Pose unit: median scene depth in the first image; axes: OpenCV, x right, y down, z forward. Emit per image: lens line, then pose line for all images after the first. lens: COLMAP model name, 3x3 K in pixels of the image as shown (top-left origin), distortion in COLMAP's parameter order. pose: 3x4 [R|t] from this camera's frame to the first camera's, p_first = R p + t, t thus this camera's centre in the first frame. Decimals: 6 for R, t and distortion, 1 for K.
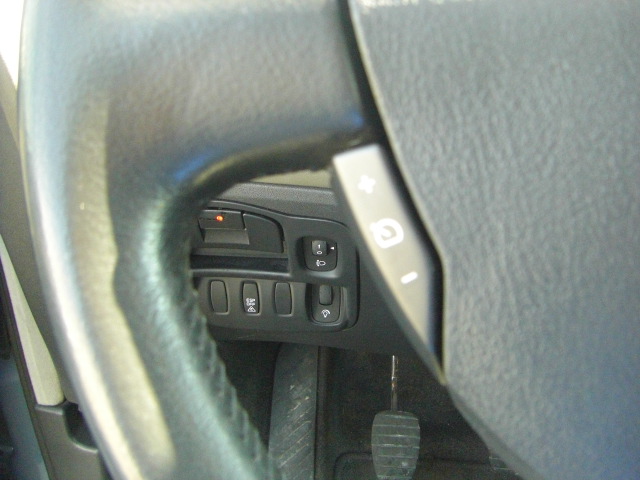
lens RADIAL K [[744.9, 0, 319.3], [0, 744.9, 239.9], [0, 0, 1]] dist [-0.162431, 0.000000]
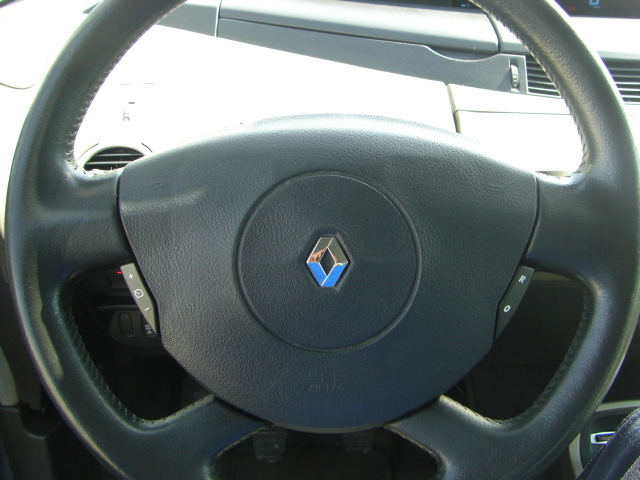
lens RADIAL K [[744.9, 0, 321.2], [0, 744.9, 240.4], [0, 0, 1]] dist [-0.162431, 0.000000]
pose [[0.997029, -0.031062, 0.070480, 0.575936], [0.033734, 0.998744, -0.037042, -0.081209], [-0.069241, 0.039310, 0.996825, -1.781743]]
